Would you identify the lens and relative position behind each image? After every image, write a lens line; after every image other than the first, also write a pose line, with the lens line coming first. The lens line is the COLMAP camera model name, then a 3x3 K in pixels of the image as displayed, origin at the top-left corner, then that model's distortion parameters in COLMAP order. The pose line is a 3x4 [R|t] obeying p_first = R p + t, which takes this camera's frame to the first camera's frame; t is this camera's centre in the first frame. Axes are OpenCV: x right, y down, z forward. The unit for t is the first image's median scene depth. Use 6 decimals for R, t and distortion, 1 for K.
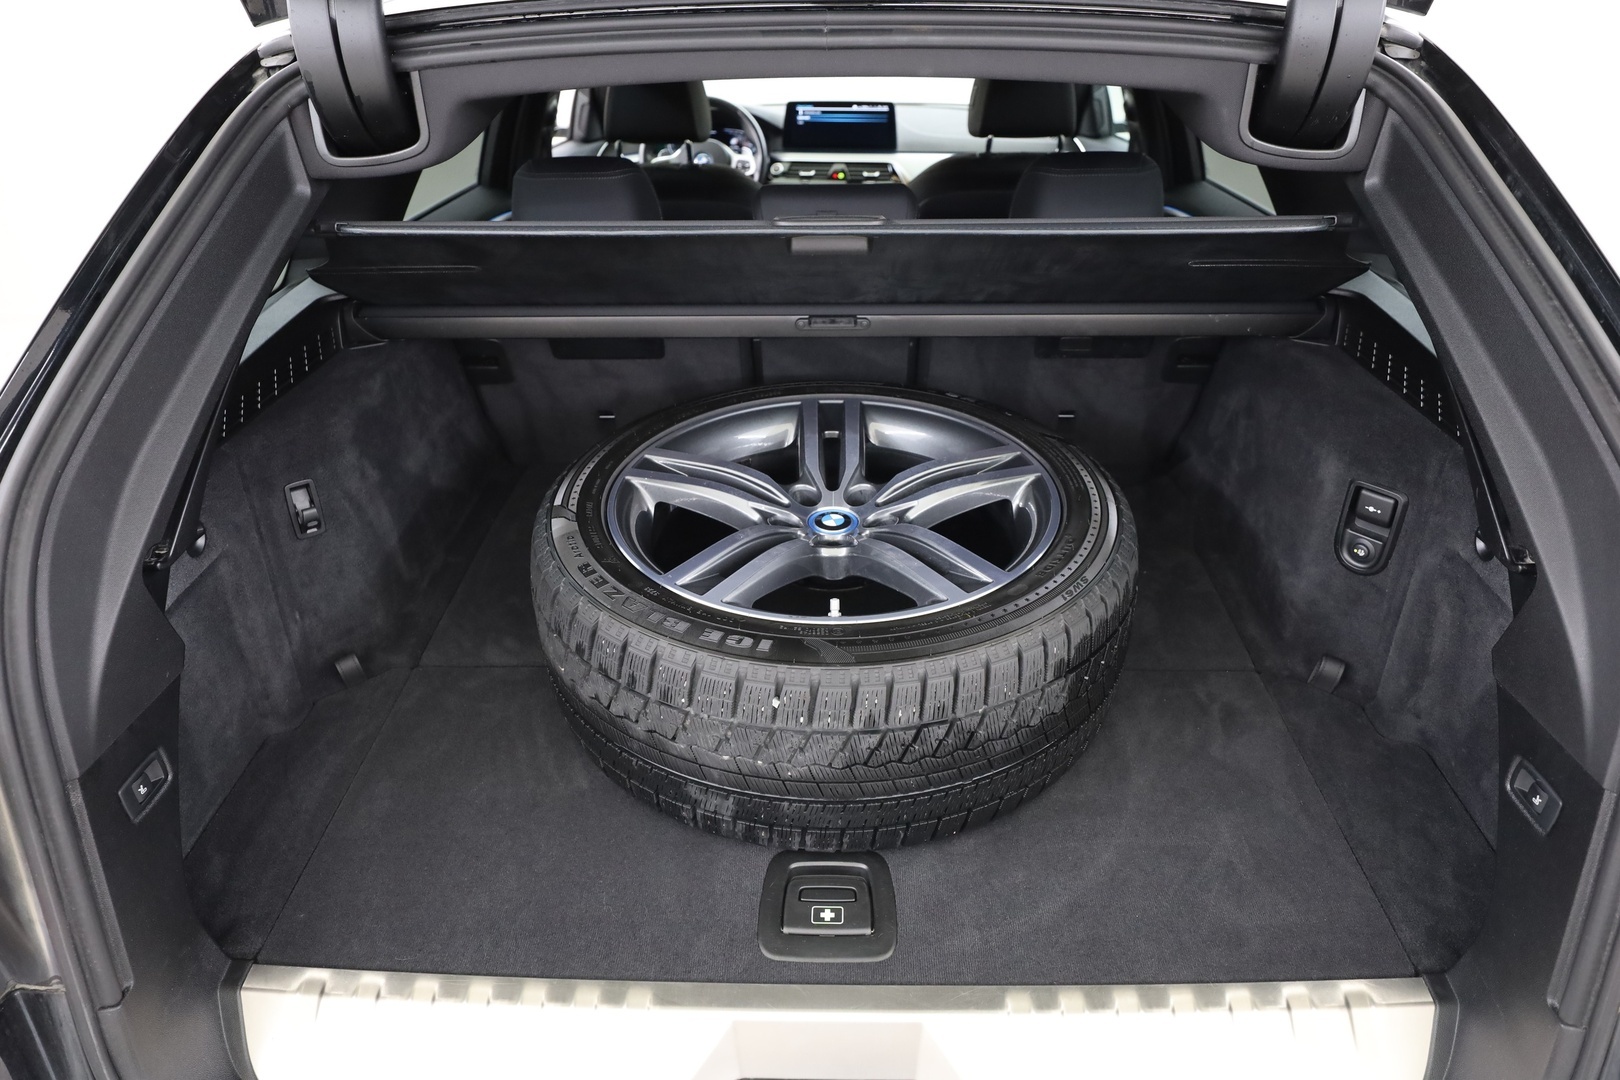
lens RADIAL K [[1074.4, 0, 809.2], [0, 1074.4, 536.7], [0, 0, 1]] dist [0.007367, 0.002175]
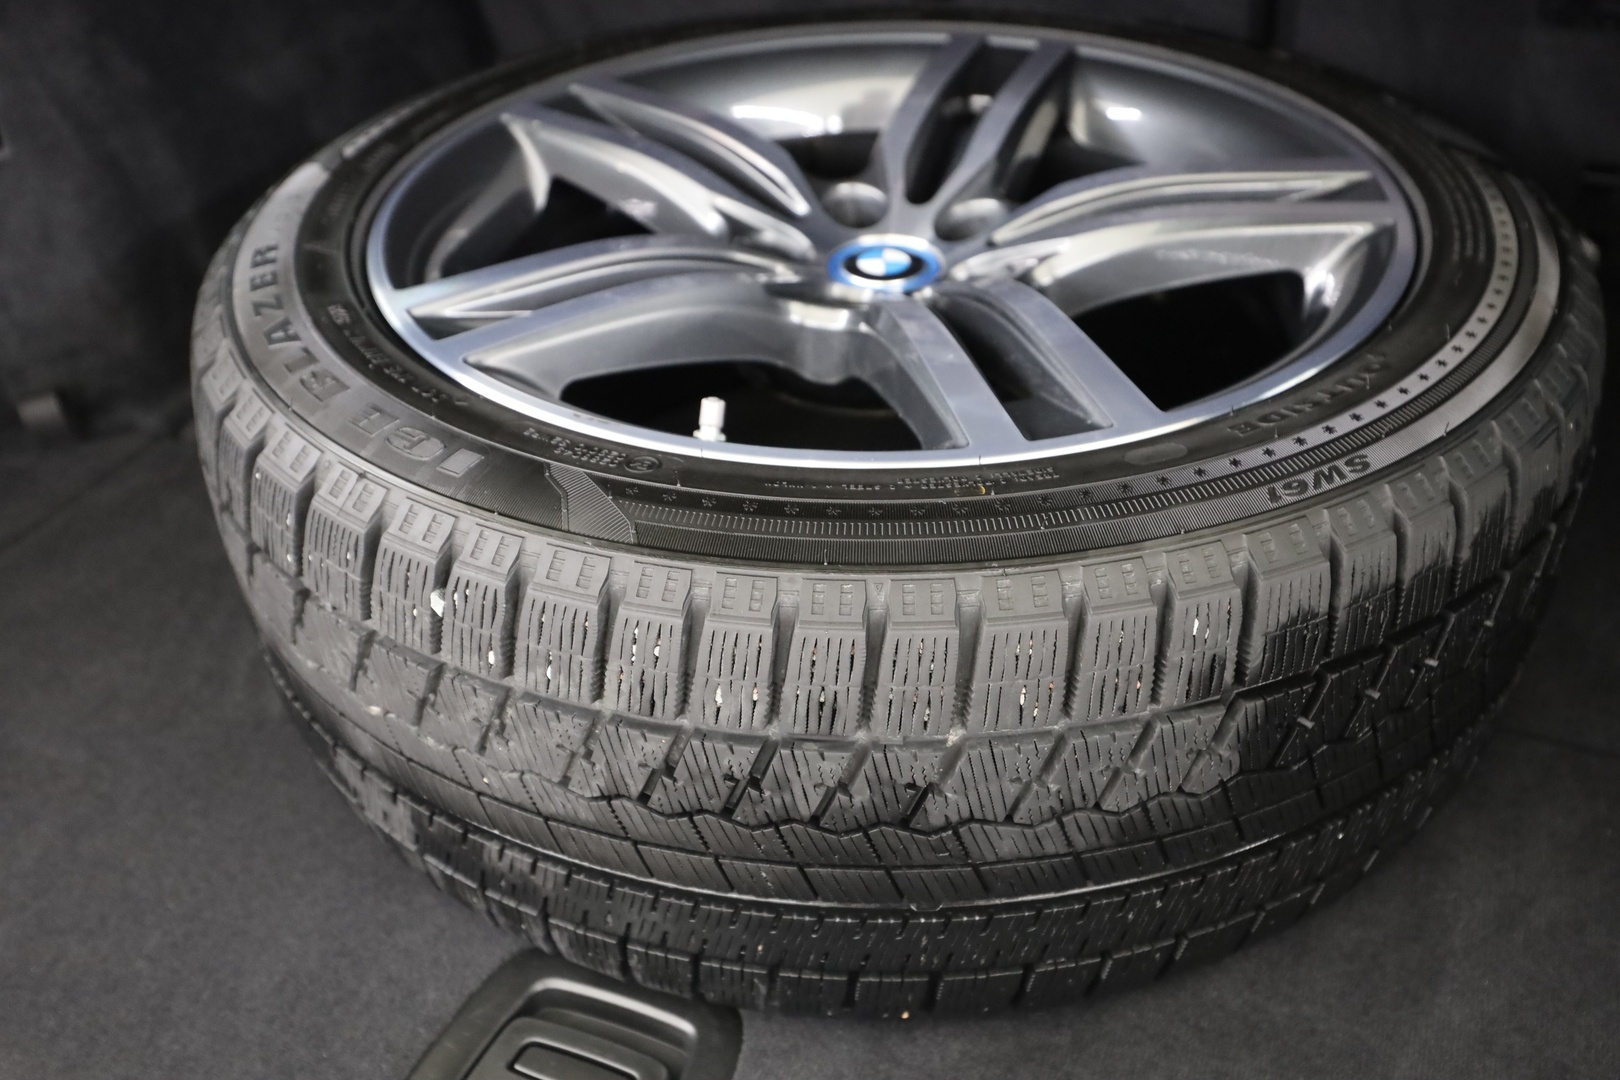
lens RADIAL K [[1547.4, 0, 809.3], [0, 1547.4, 544.2], [0, 0, 1]] dist [-0.004796, 0.000000]
pose [[0.937737, 0.194952, -0.287477, 0.238715], [-0.170504, 0.979419, 0.108014, 0.041908], [0.302618, -0.052273, 0.951677, 0.442676]]
